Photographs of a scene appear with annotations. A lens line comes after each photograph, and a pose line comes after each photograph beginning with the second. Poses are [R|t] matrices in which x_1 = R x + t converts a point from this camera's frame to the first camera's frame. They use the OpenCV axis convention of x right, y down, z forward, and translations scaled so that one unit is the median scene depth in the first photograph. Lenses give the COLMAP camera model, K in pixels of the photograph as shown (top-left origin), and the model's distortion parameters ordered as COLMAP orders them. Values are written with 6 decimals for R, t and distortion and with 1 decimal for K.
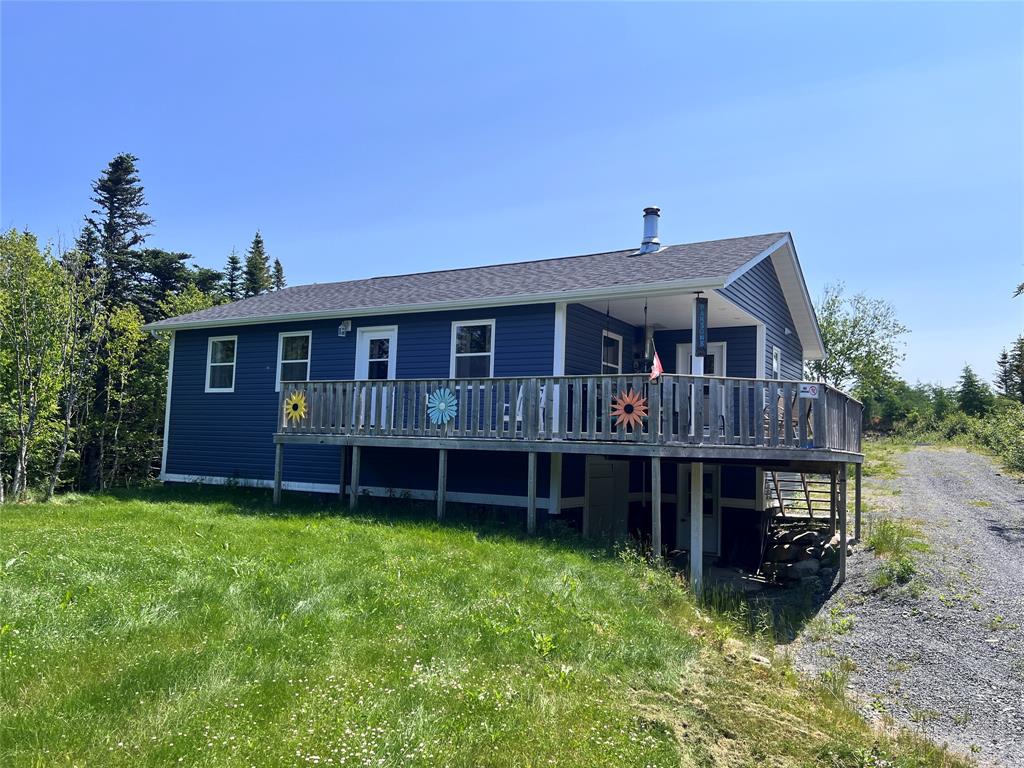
lens RADIAL K [[792.1, 0, 512.0], [0, 792.1, 384.0], [0, 0, 1]] dist [-0.004200, -0.000881]
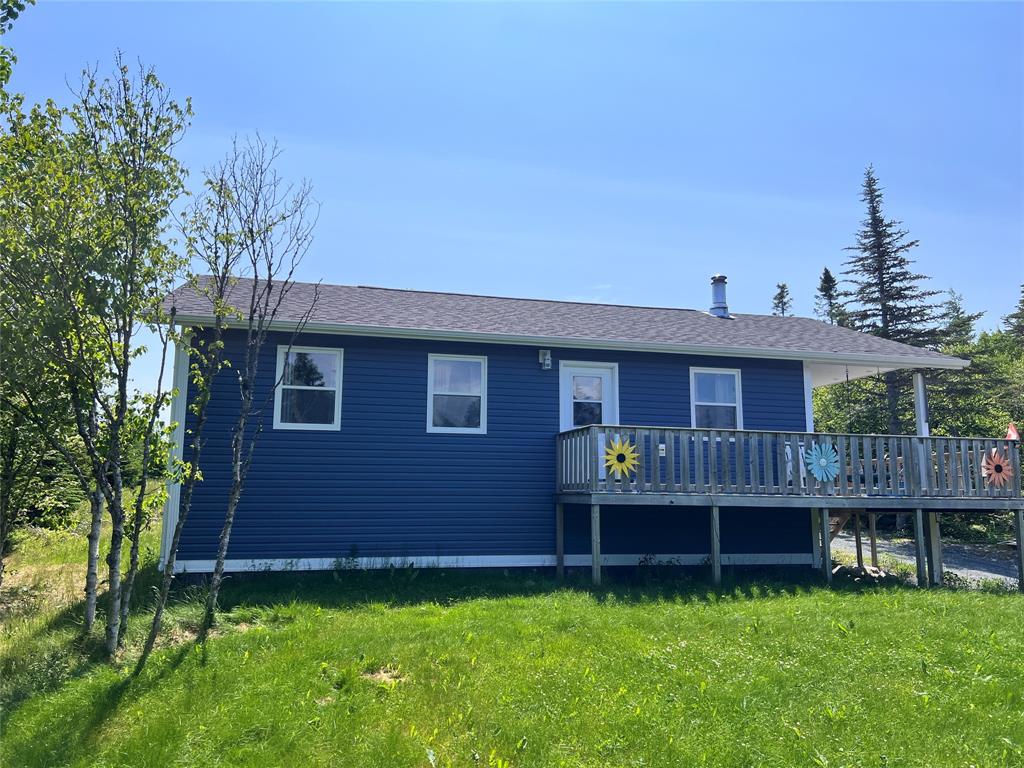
lens RADIAL K [[781.8, 0, 512.0], [0, 781.8, 384.0], [0, 0, 1]] dist [0.054670, -0.000071]
pose [[0.722065, 0.078335, 0.687376, -0.810313], [-0.041280, 0.996677, -0.070221, 0.013191], [-0.690593, 0.022329, 0.722899, 0.460501]]
